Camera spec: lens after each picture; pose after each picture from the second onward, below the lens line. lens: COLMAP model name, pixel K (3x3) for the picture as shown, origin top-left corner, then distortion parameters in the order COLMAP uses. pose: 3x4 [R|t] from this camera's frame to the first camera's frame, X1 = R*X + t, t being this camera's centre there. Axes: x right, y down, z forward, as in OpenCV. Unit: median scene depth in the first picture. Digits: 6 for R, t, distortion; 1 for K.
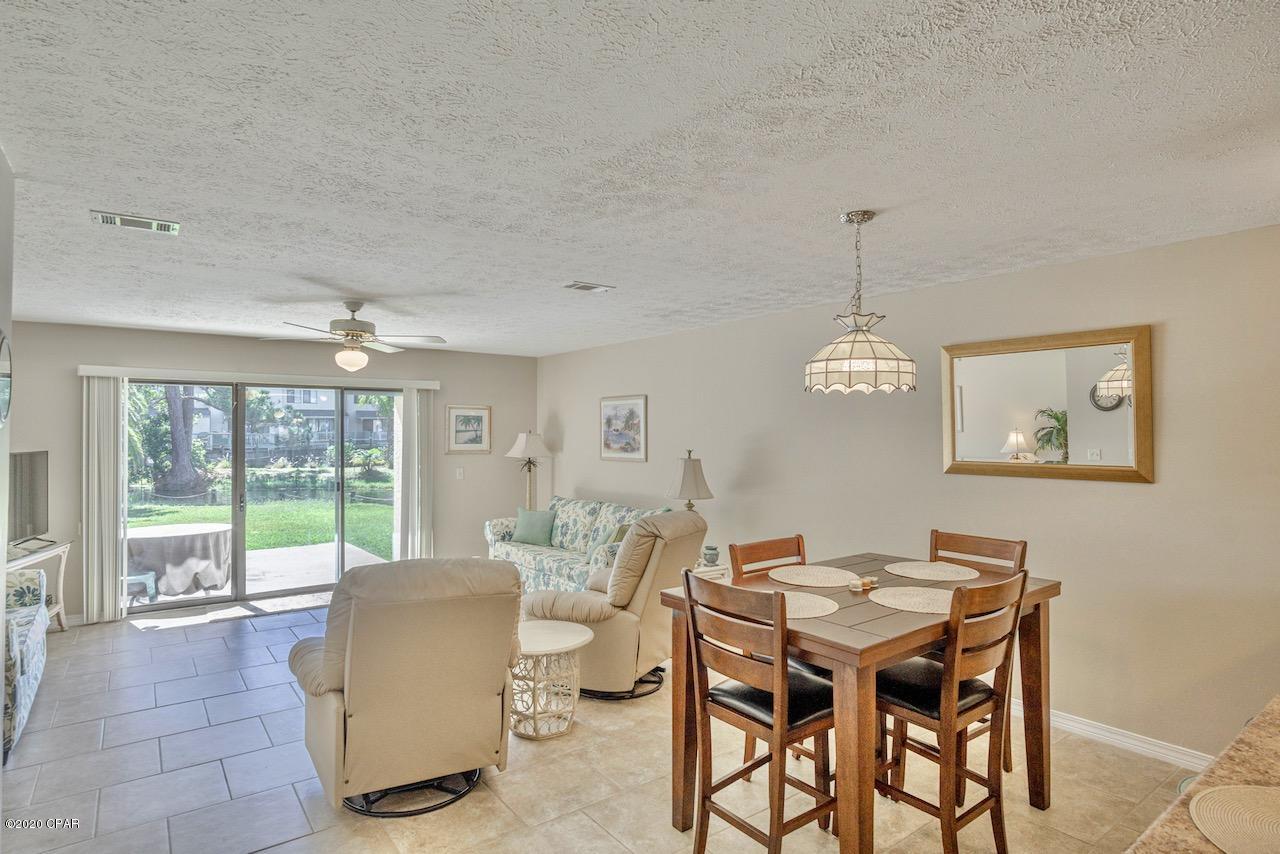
lens RADIAL K [[720.1, 0, 631.5], [0, 720.1, 400.1], [0, 0, 1]] dist [-0.021672, 0.001013]
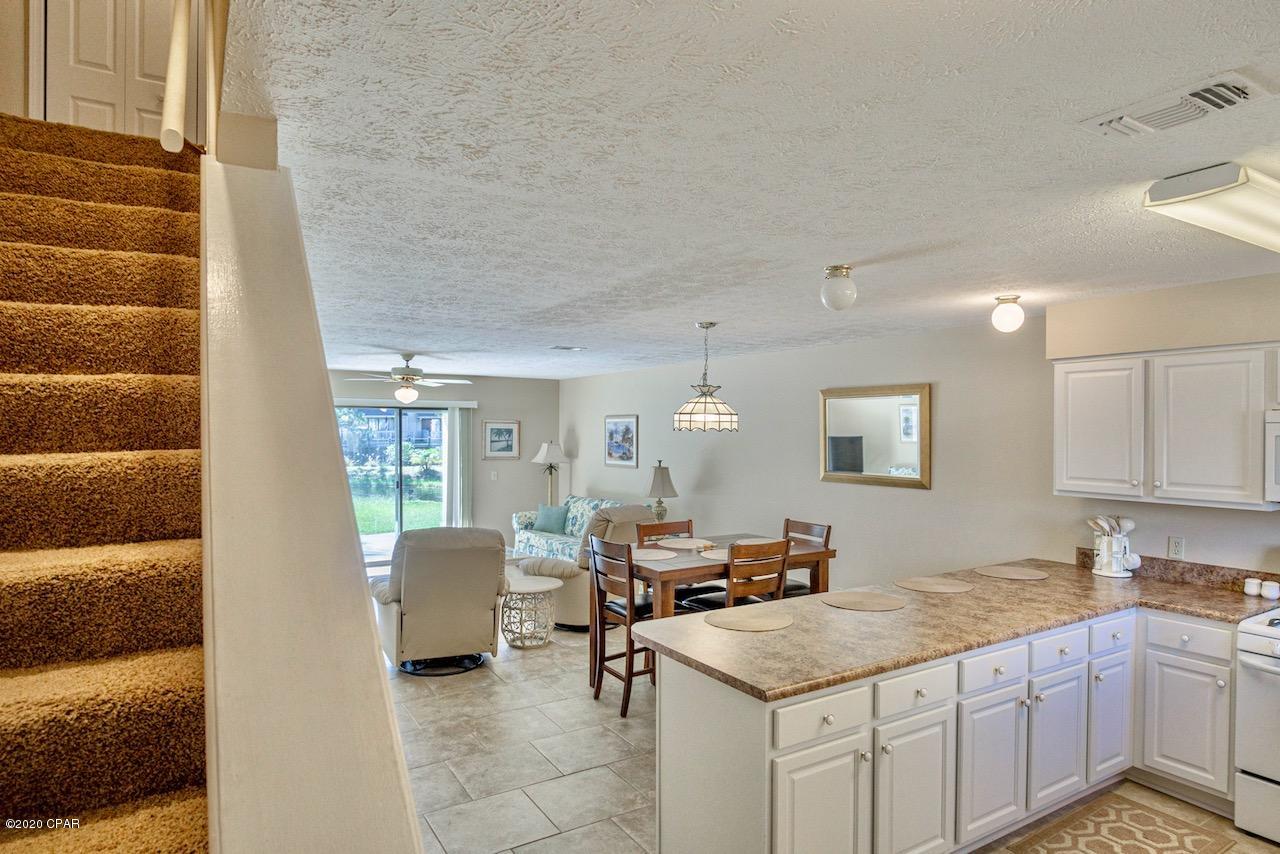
lens RADIAL K [[723.7, 0, 640.0], [0, 723.7, 427.0], [0, 0, 1]] dist [0.000150, 0.000319]
pose [[0.997884, 0.007803, -0.064549, 0.124739], [-0.005518, 0.999354, 0.035512, -0.036513], [0.064784, -0.035081, 0.997282, -0.304274]]
